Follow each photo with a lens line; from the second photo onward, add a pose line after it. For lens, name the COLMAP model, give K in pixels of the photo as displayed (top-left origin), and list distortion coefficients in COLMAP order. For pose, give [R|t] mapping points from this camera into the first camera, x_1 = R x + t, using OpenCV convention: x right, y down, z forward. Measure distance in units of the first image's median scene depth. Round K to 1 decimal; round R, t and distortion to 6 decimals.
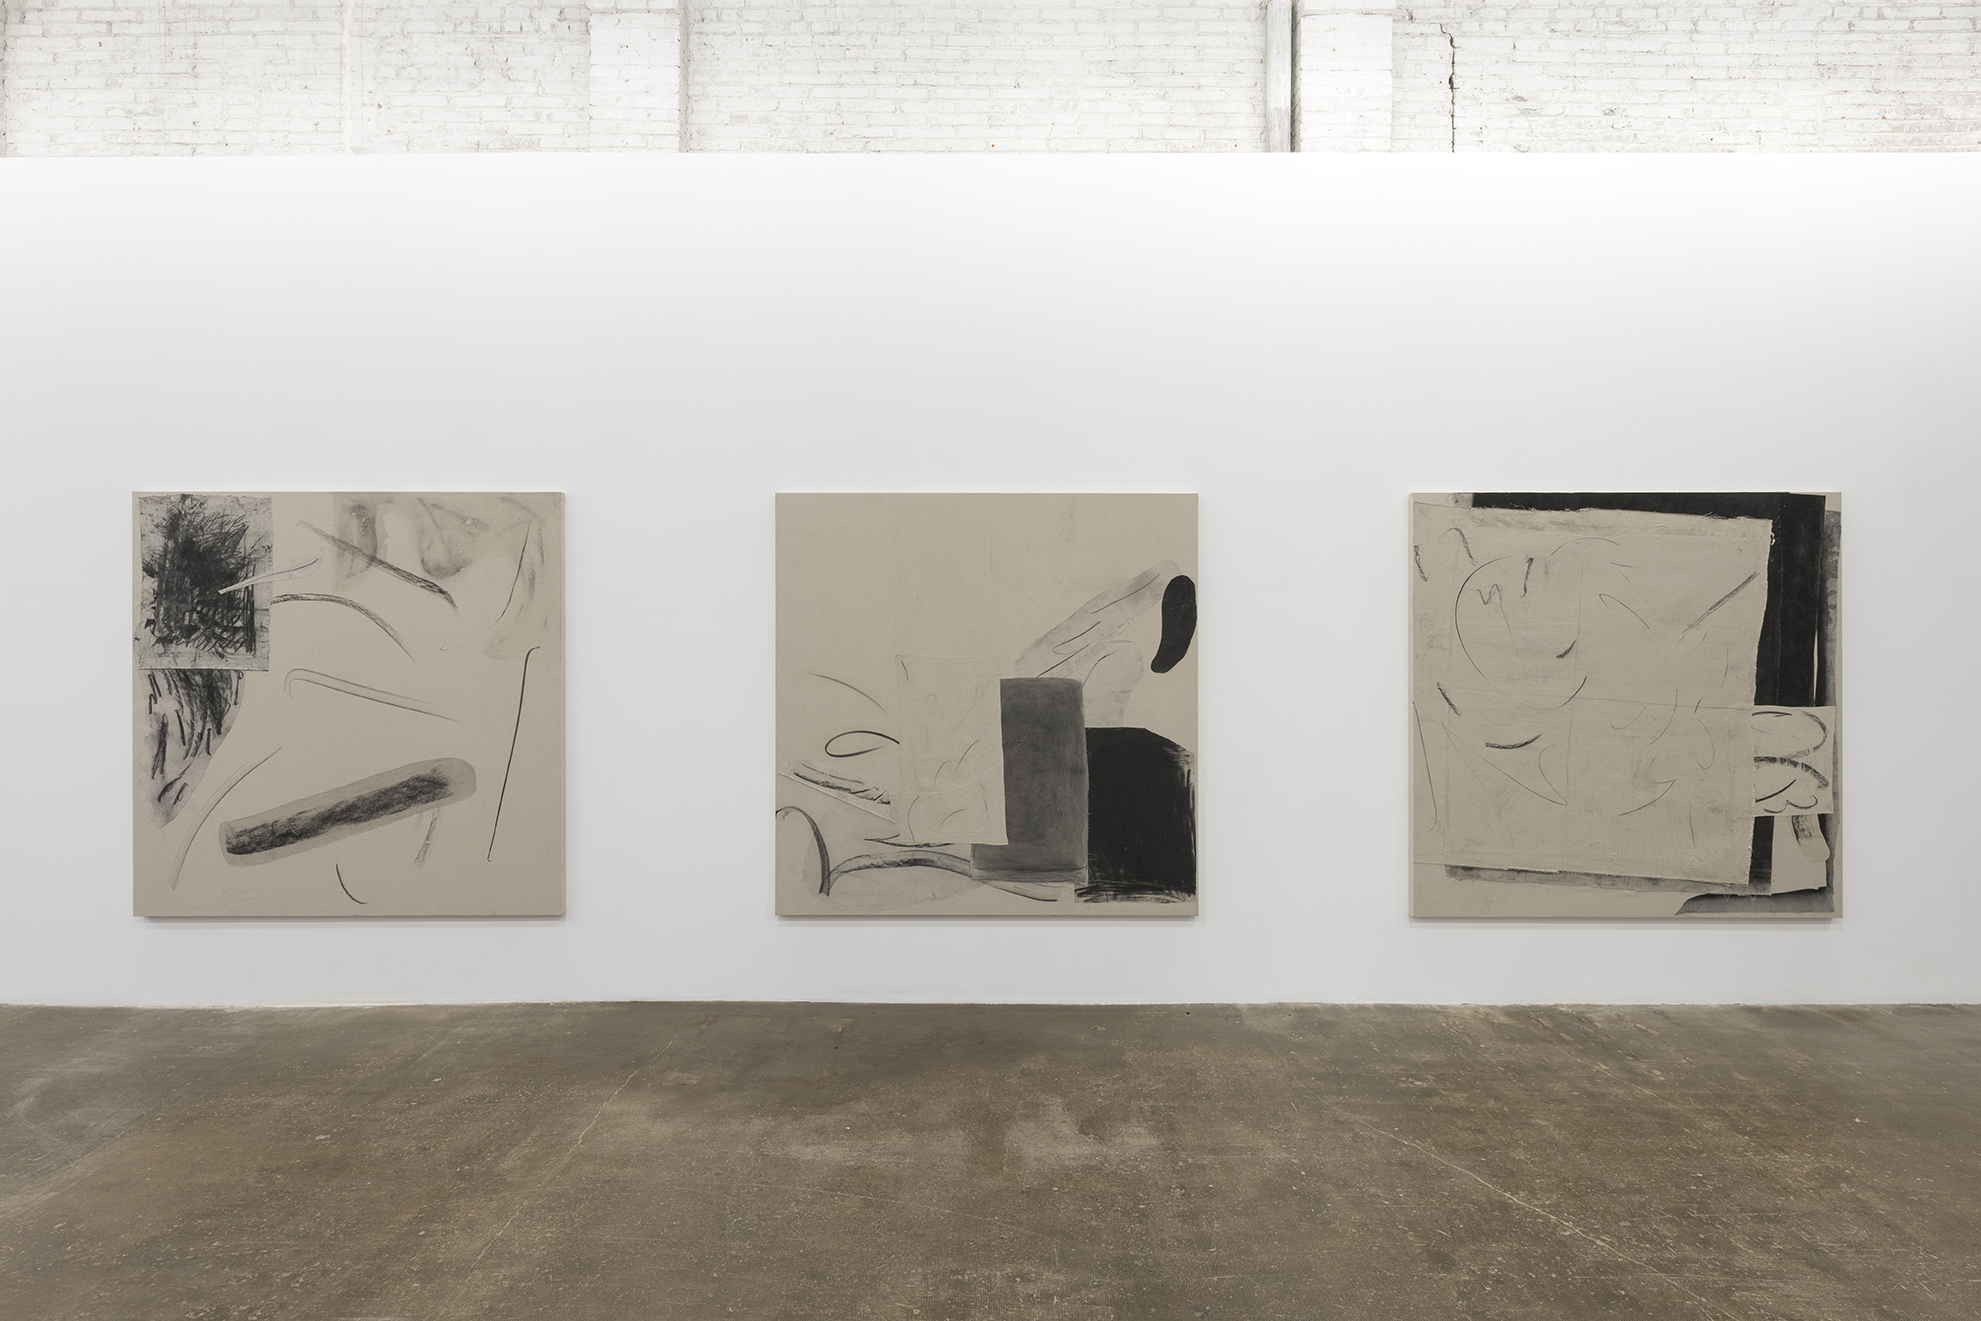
lens RADIAL K [[1051.8, 0, 988.7], [0, 1051.8, 613.8], [0, 0, 1]] dist [-0.001993, -0.023654]
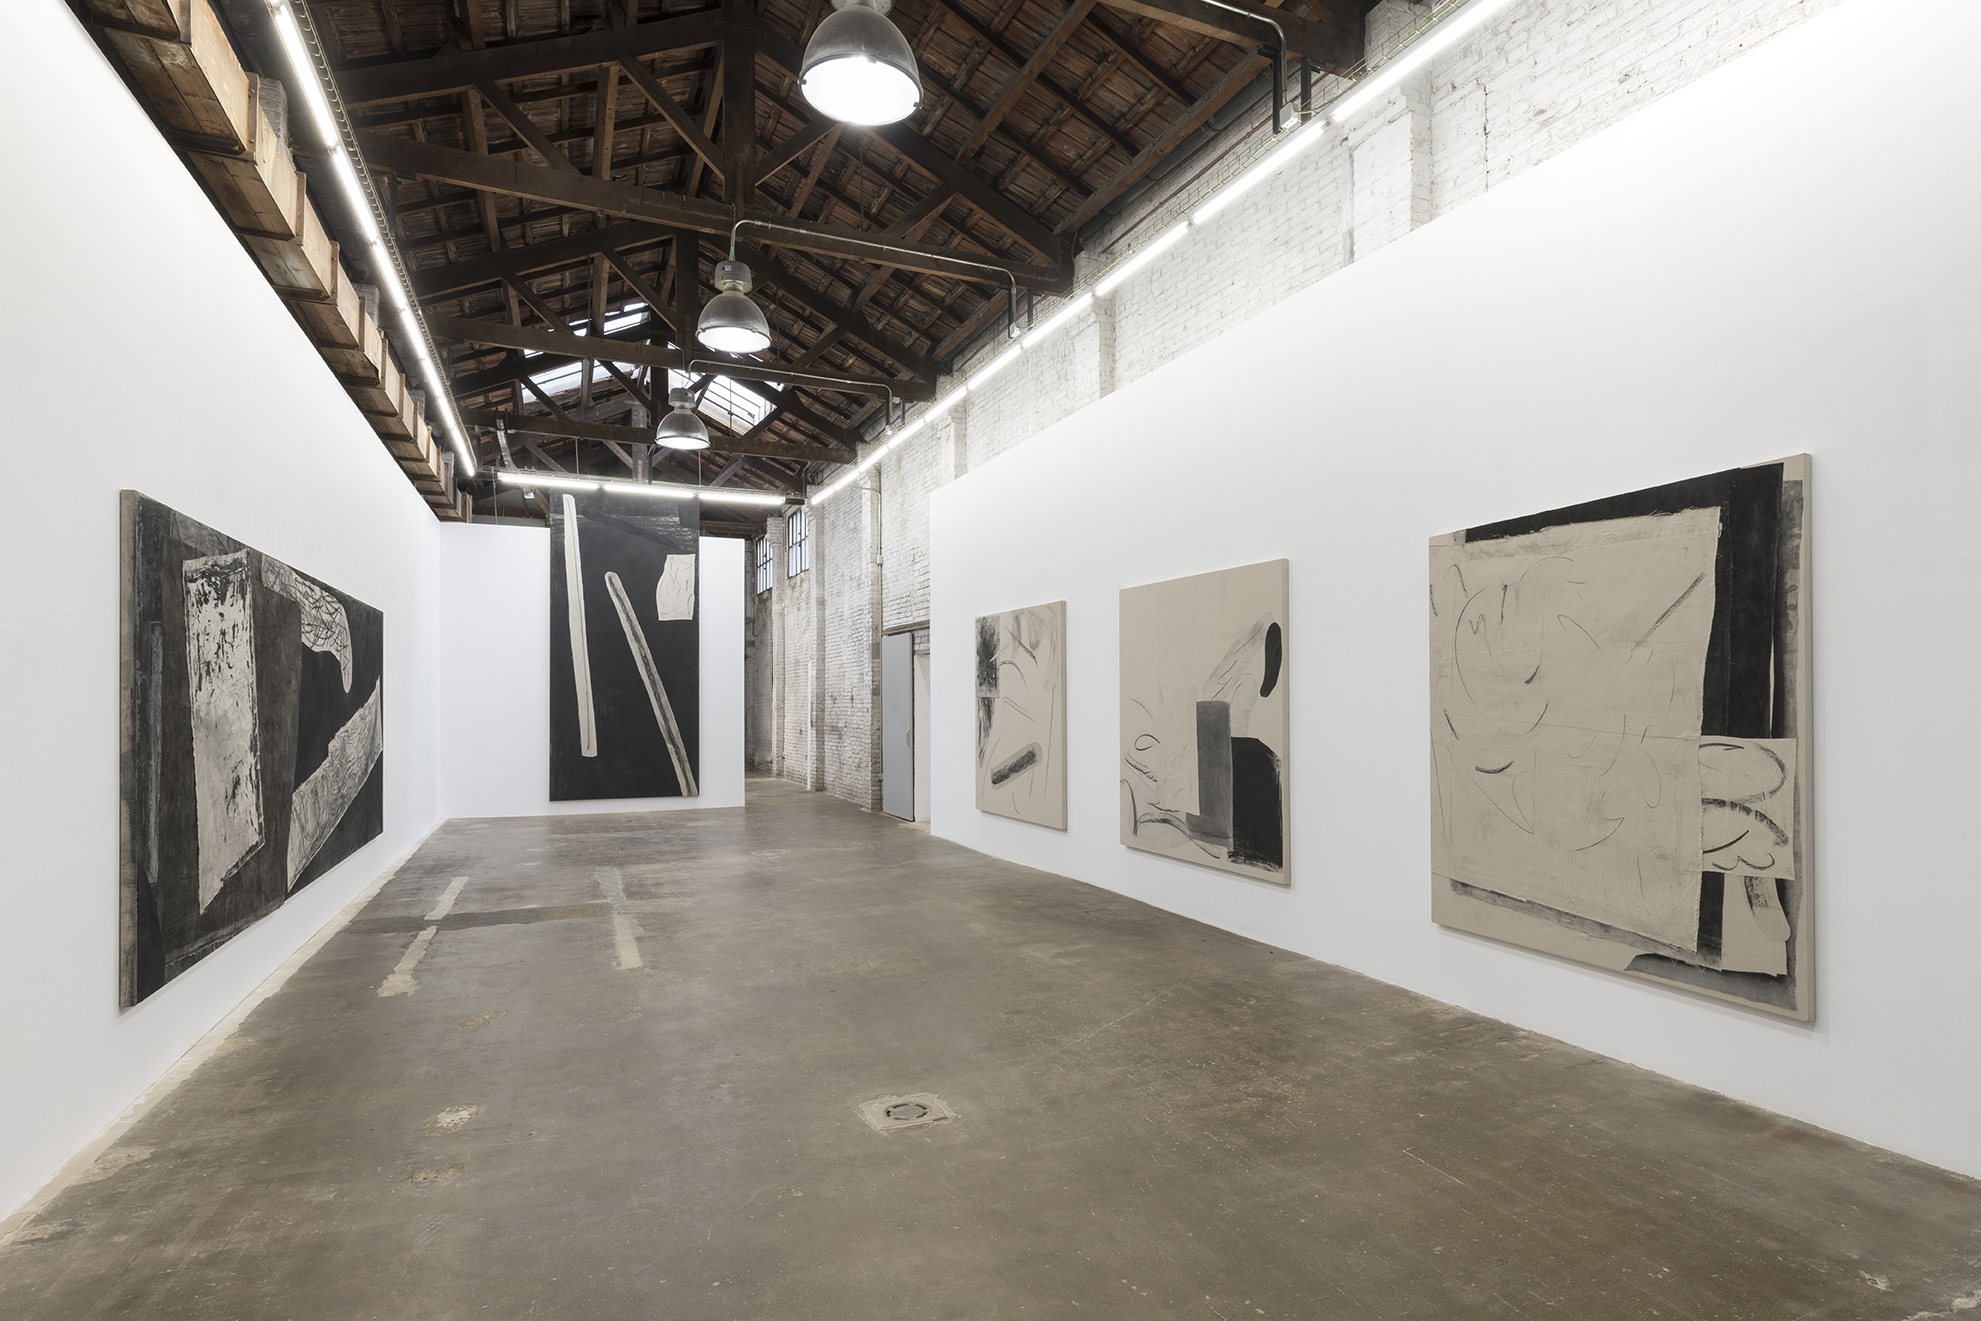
lens RADIAL K [[1091.0, 0, 993.9], [0, 1091.0, 704.2], [0, 0, 1]] dist [-0.083143, -0.000256]
pose [[0.364408, 0.000710, -0.931239, 1.331449], [0.003292, 0.999992, 0.002051, 0.061585], [0.931234, -0.003813, 0.364403, 0.185372]]
